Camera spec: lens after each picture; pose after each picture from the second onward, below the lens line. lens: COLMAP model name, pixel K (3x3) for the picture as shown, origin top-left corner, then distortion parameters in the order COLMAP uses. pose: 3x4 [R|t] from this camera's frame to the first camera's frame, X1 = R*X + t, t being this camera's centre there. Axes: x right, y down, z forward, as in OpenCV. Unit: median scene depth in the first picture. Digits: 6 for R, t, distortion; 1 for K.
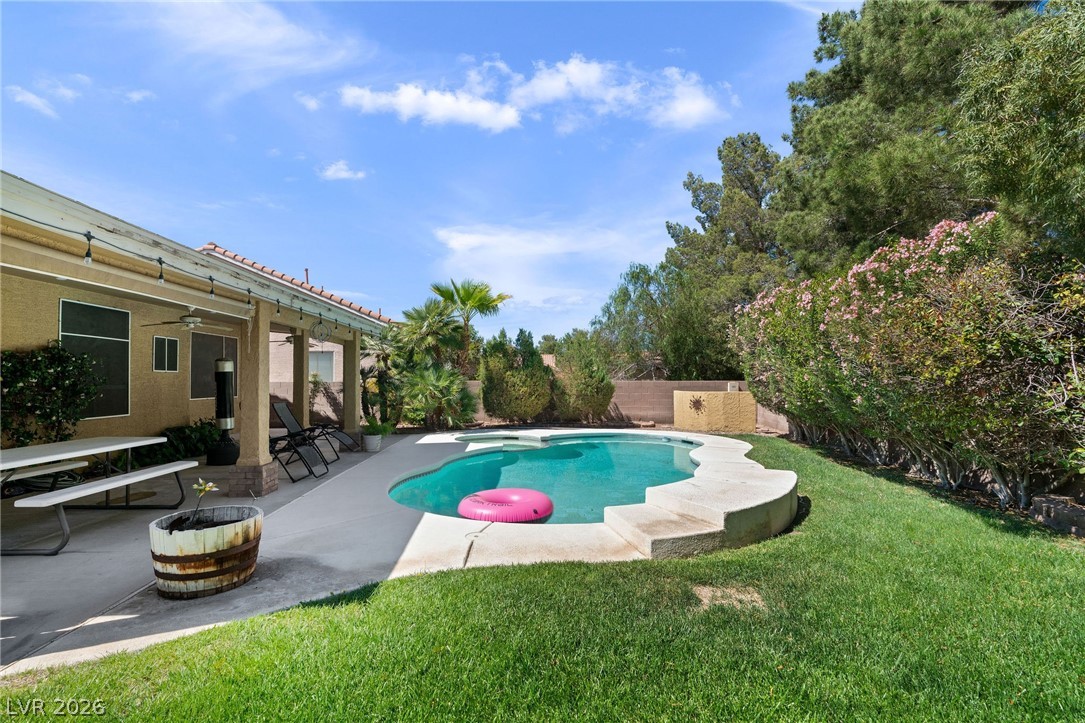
lens RADIAL K [[494.3, 0, 542.8], [0, 494.3, 368.9], [0, 0, 1]] dist [-0.002148, -0.000021]
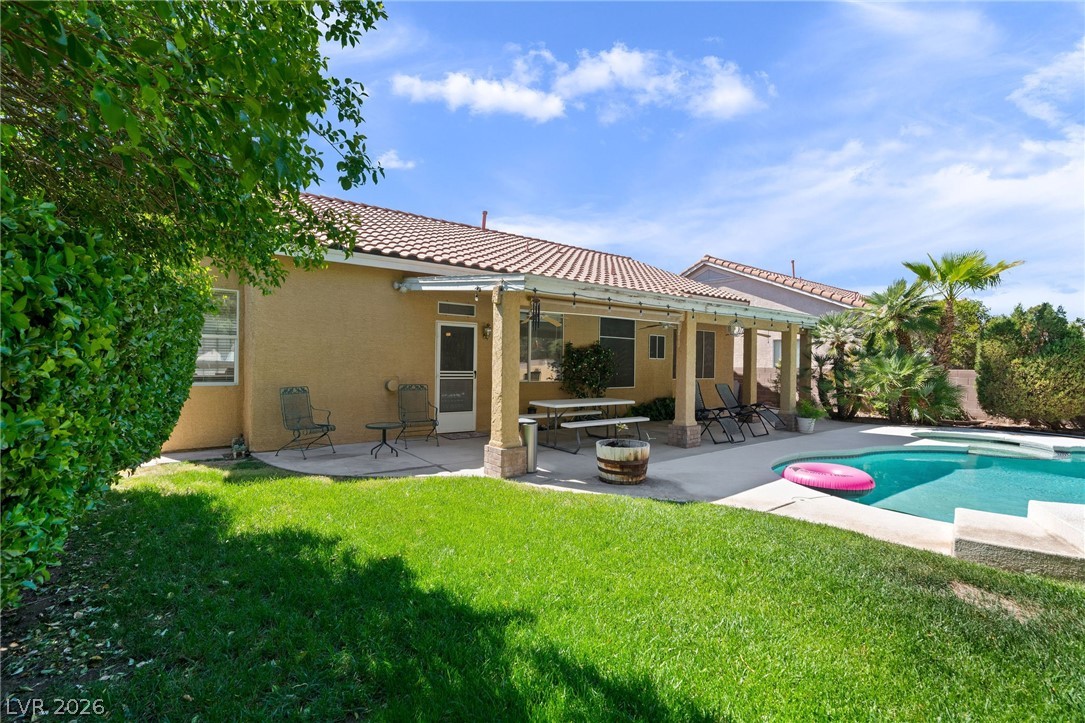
lens RADIAL K [[494.3, 0, 542.8], [0, 494.3, 368.9], [0, 0, 1]] dist [-0.002148, -0.000021]
pose [[0.560847, 0.019373, -0.827693, 0.273474], [0.005482, 0.999617, 0.027112, -0.007364], [0.827901, -0.019744, 0.560527, -0.098732]]
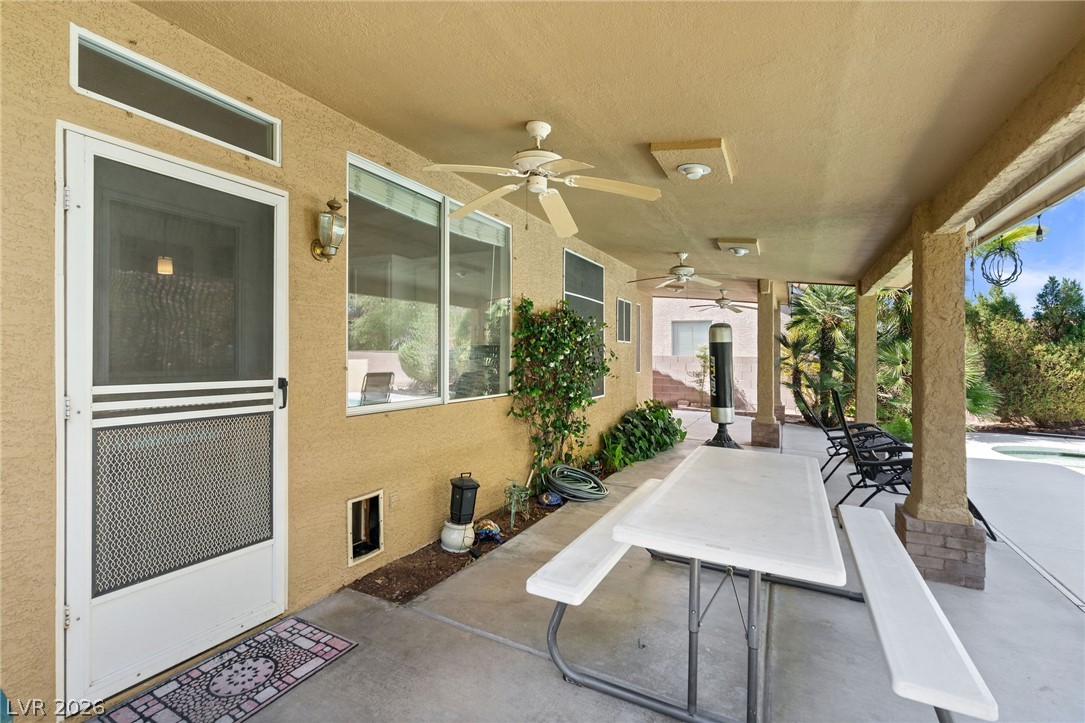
lens RADIAL K [[488.7, 0, 542.5], [0, 488.7, 361.5], [0, 0, 1]] dist [0.001082, 0.000461]
pose [[0.860498, 0.020517, -0.509040, -0.514122], [-0.001544, 0.999289, 0.037666, 0.007221], [0.509451, -0.031626, 0.859918, 0.257716]]
